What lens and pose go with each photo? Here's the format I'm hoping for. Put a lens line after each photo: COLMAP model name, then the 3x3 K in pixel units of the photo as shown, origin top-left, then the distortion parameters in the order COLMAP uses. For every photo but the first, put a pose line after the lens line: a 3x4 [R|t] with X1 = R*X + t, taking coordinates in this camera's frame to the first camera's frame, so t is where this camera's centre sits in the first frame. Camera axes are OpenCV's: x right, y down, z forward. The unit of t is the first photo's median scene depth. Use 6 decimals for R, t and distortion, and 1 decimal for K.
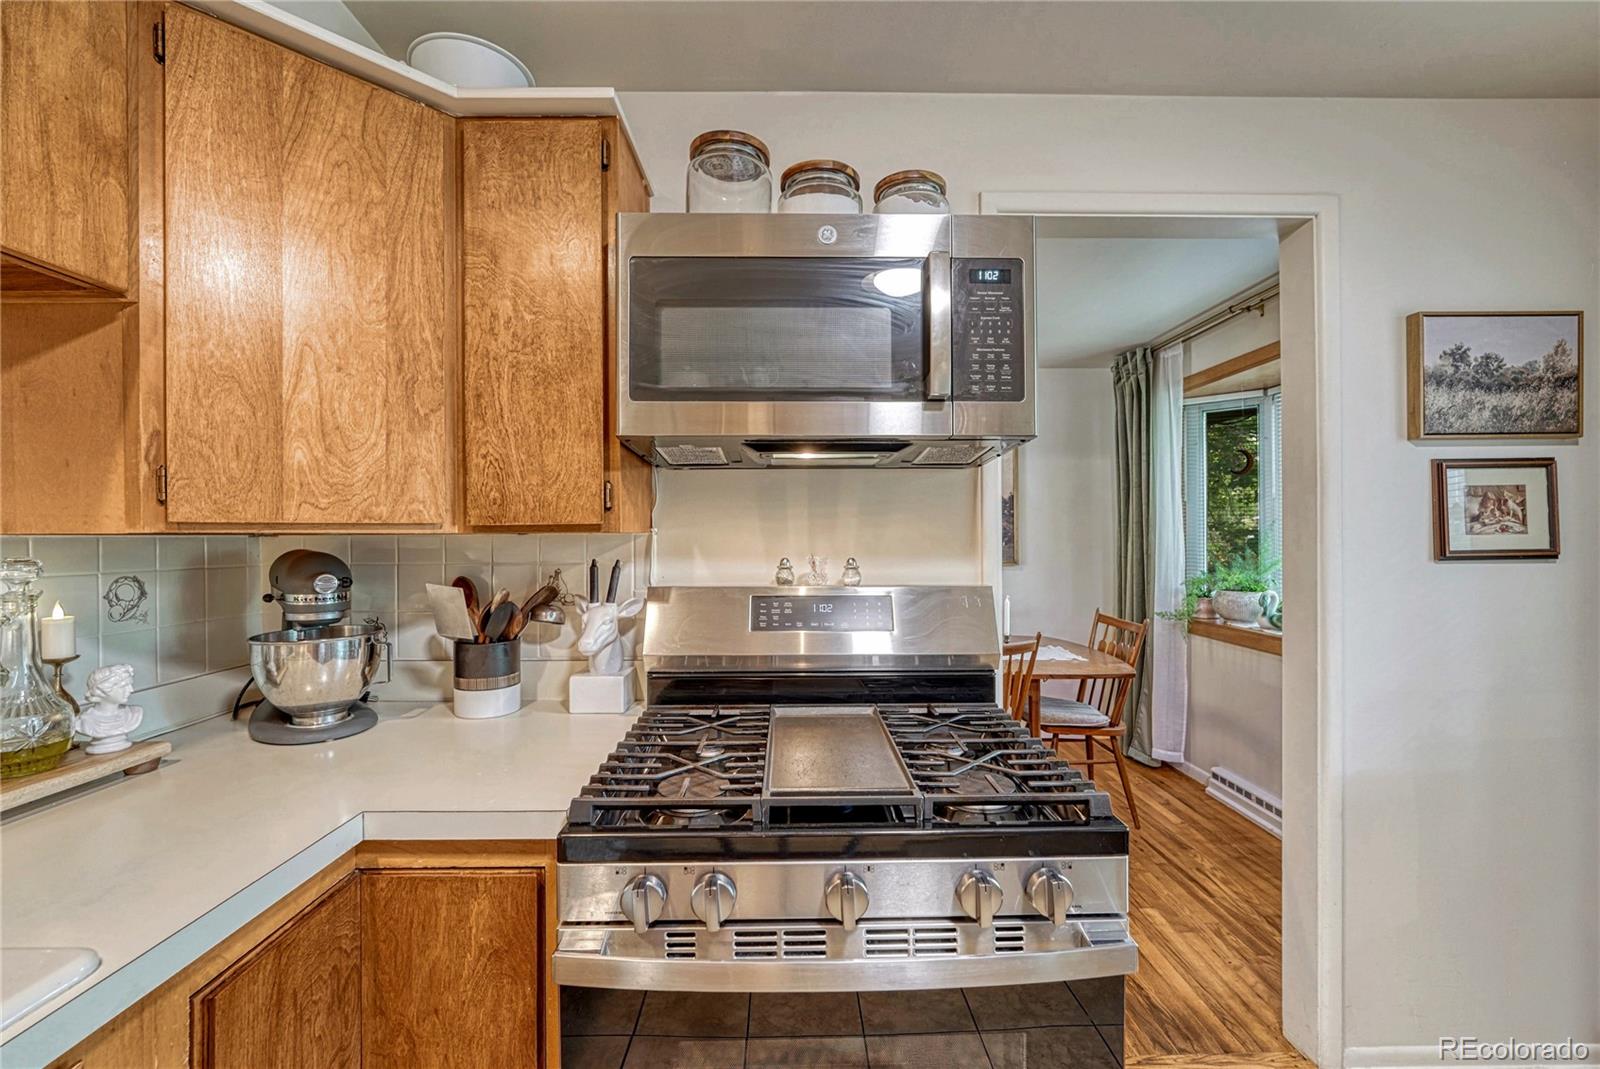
lens RADIAL K [[673.0, 0, 800.6], [0, 673.0, 536.8], [0, 0, 1]] dist [-0.017707, 0.003741]
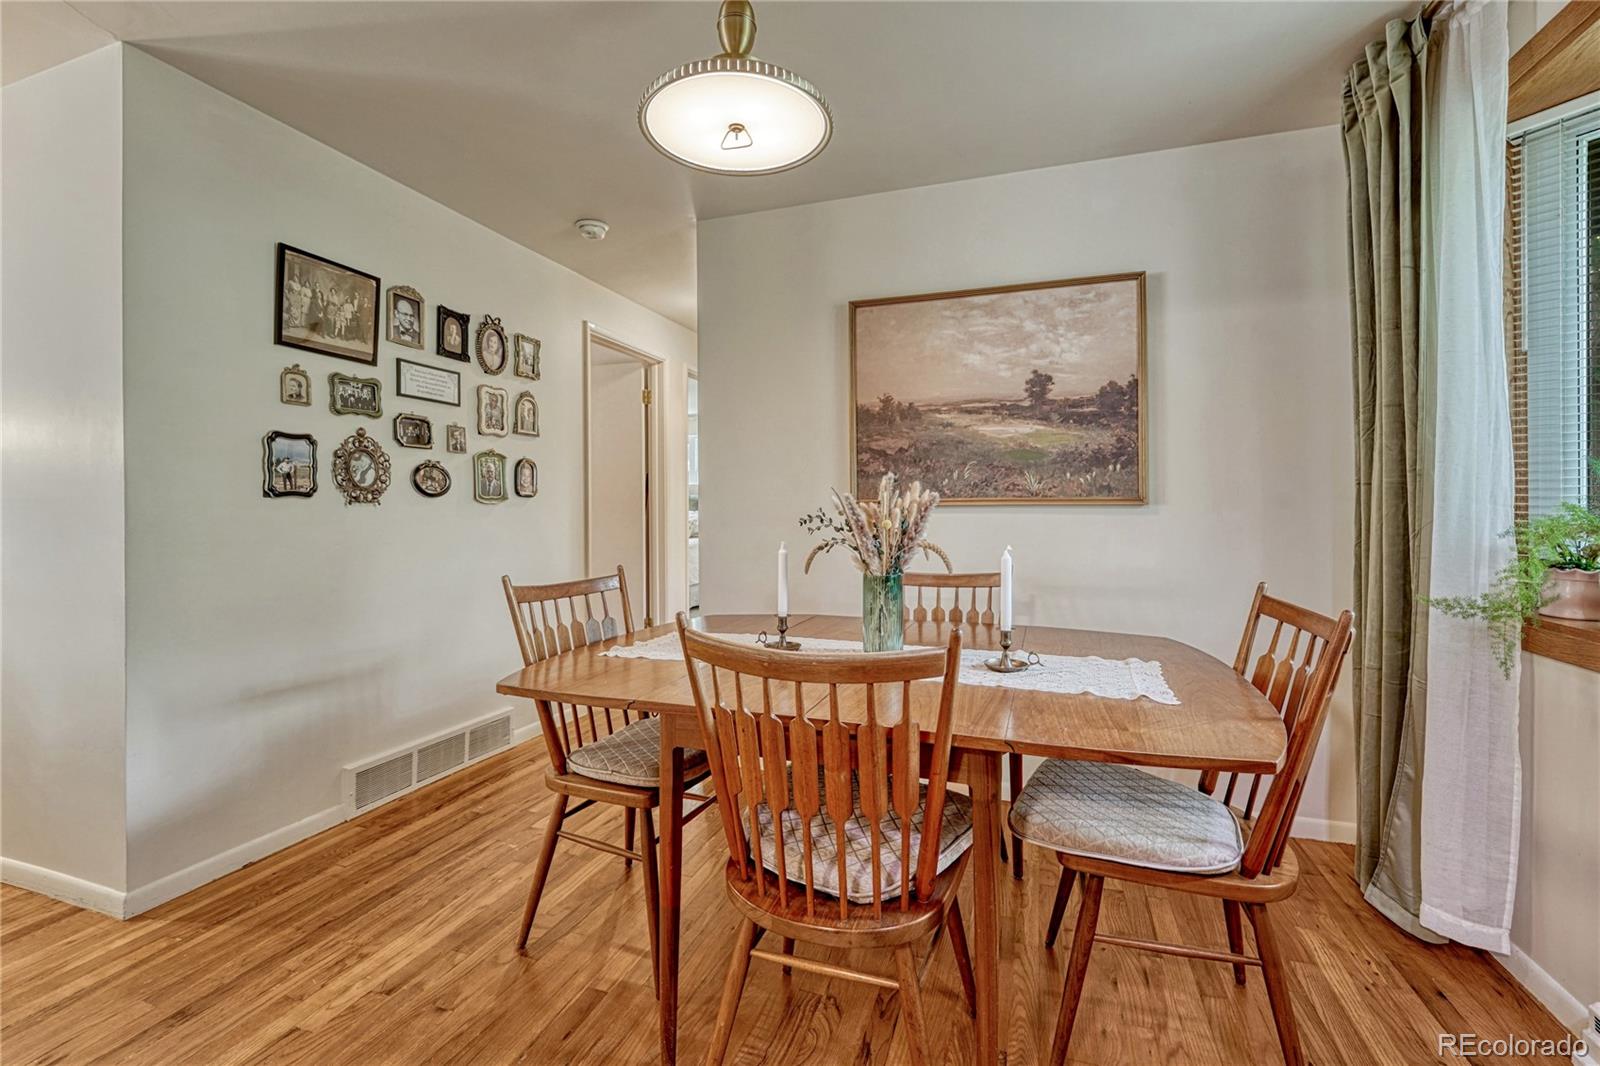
lens RADIAL K [[673.0, 0, 815.3], [0, 673.0, 510.7], [0, 0, 1]] dist [-0.017707, 0.003741]
pose [[0.940288, 0.002285, -0.340371, 0.833514], [-0.001915, 0.999997, 0.001422, 0.153909], [0.340374, -0.000685, 0.940290, 1.260394]]
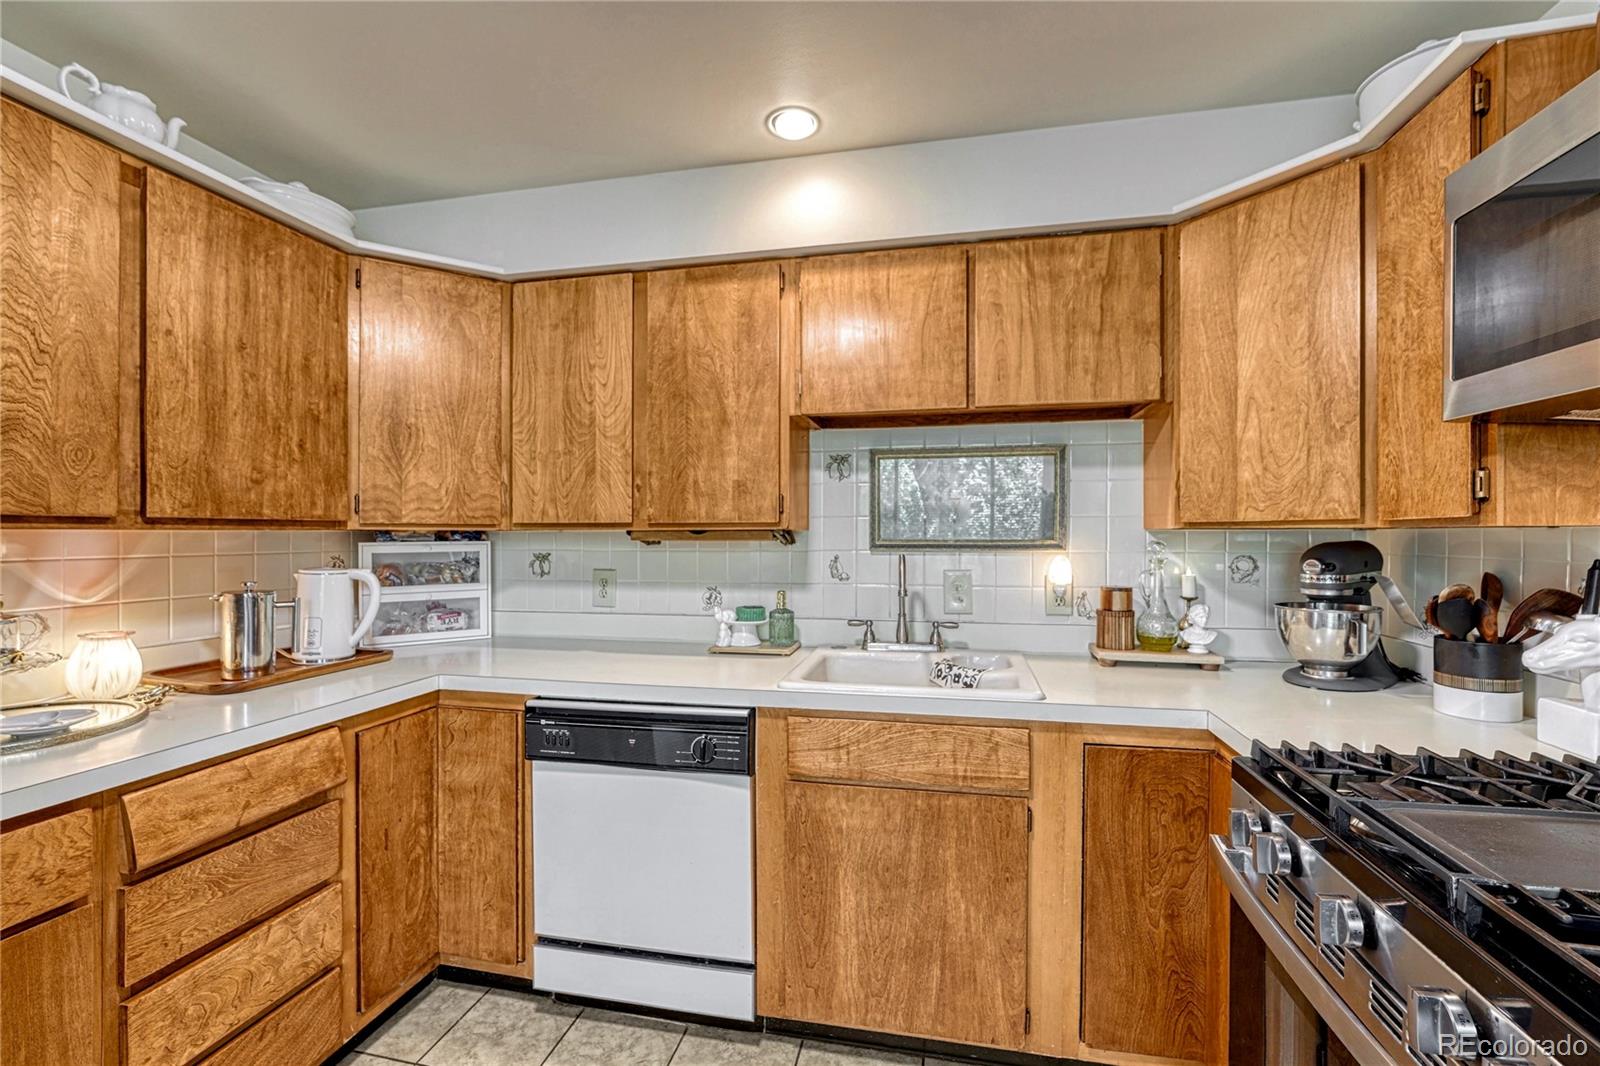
lens RADIAL K [[673.0, 0, 808.2], [0, 673.0, 534.9], [0, 0, 1]] dist [-0.017707, 0.003741]
pose [[-0.220908, 0.008490, -0.975258, 0.739875], [0.001784, 0.999964, 0.008301, -0.003627], [0.975293, 0.000094, -0.220915, 0.316595]]
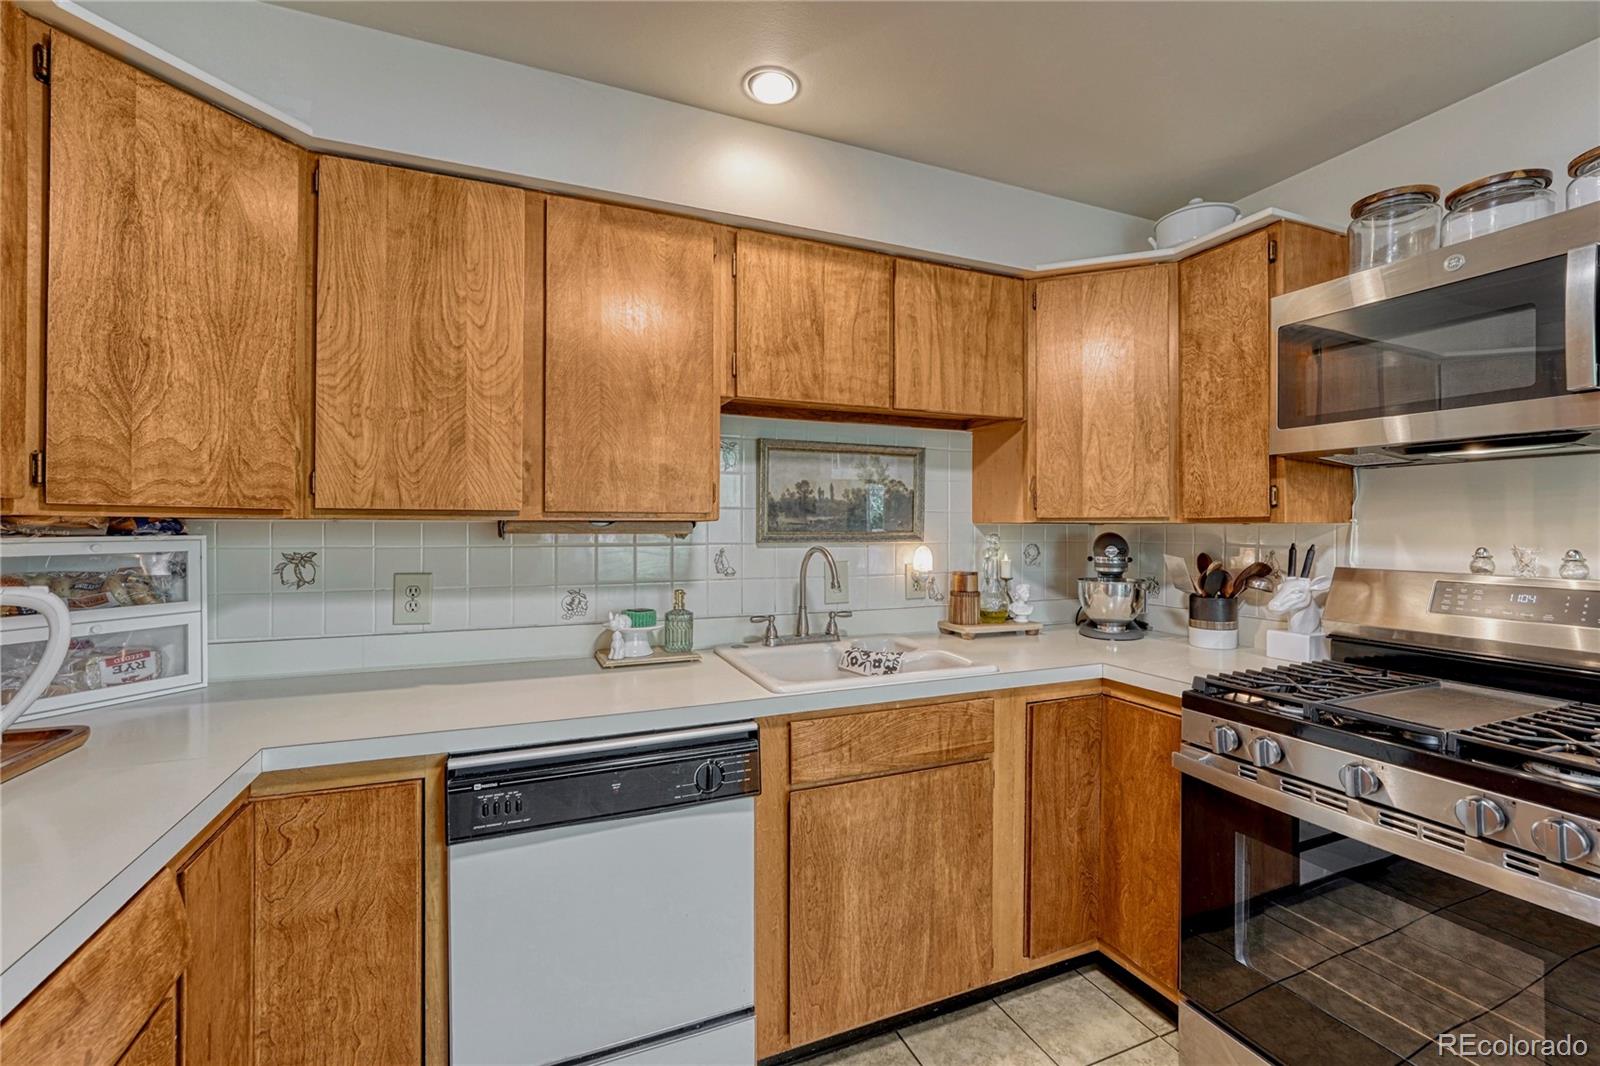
lens RADIAL K [[673.0, 0, 803.6], [0, 673.0, 523.4], [0, 0, 1]] dist [-0.017707, 0.003741]
pose [[0.371239, 0.002396, -0.928534, 0.616726], [-0.005457, 0.999985, 0.000399, -0.000137], [0.928521, 0.004919, 0.371246, -0.406980]]
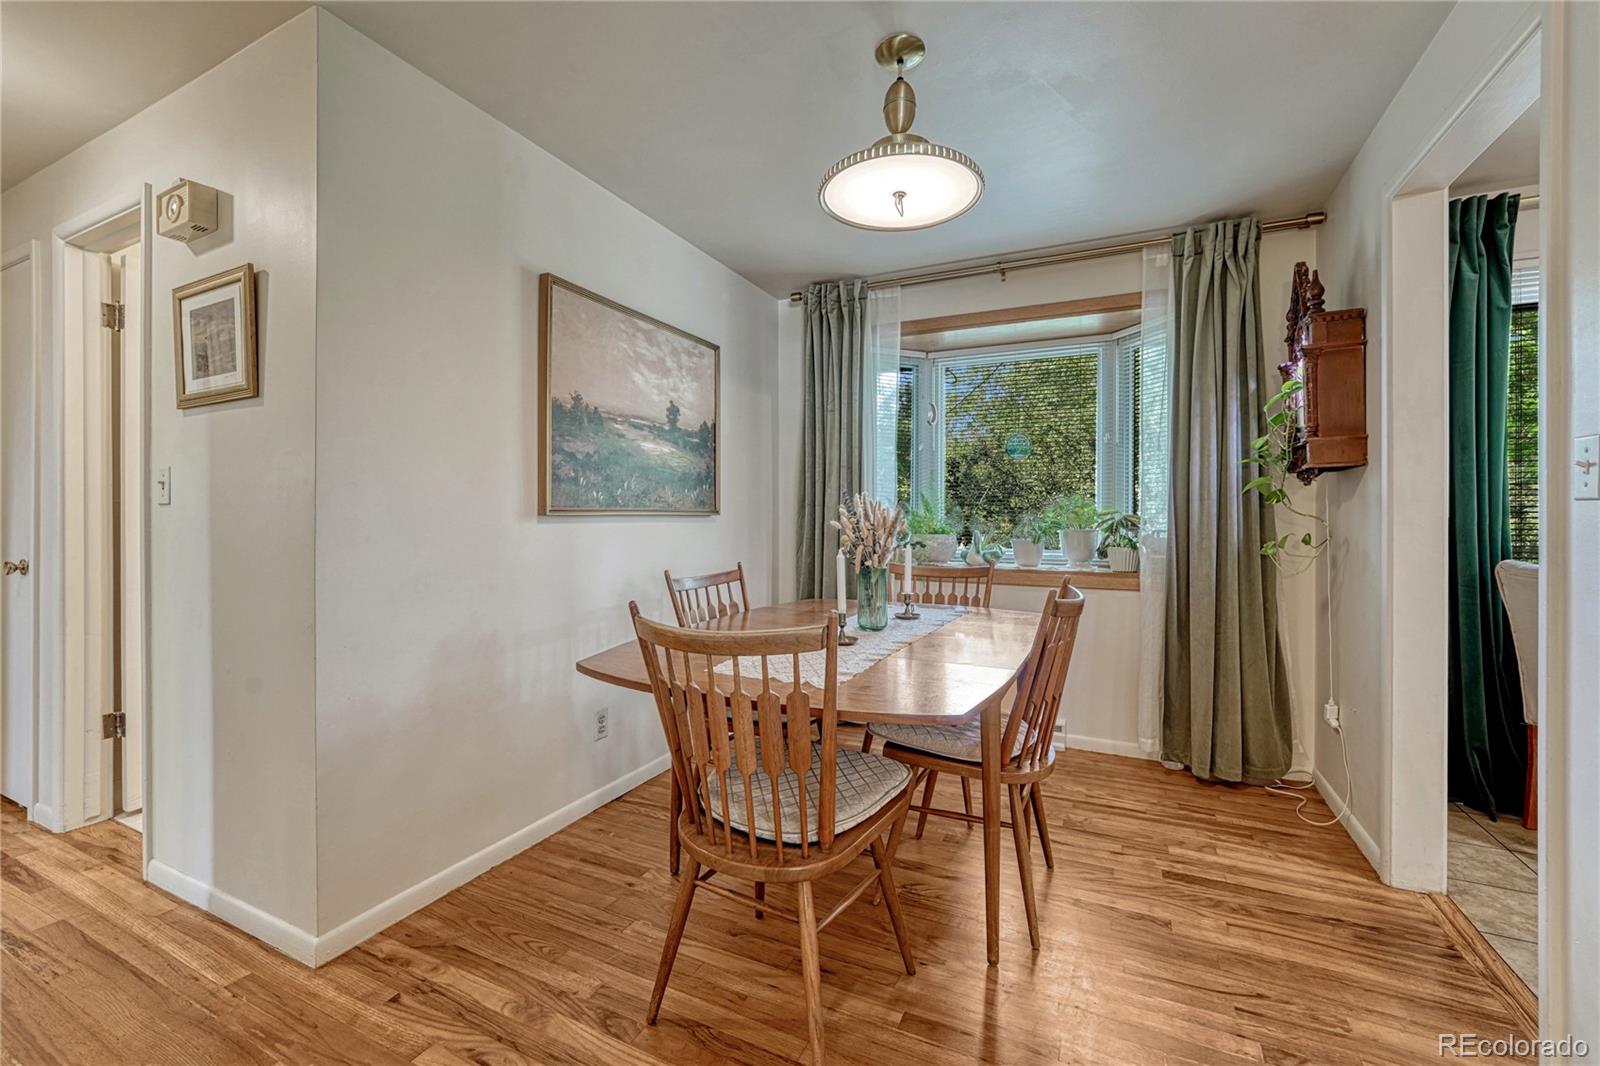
lens RADIAL K [[673.0, 0, 786.3], [0, 673.0, 521.7], [0, 0, 1]] dist [-0.017707, 0.003741]
pose [[0.454329, -0.000653, 0.890834, -1.062688], [-0.010456, 0.999927, 0.006065, 0.144350], [-0.890773, -0.012070, 0.454289, 1.892666]]
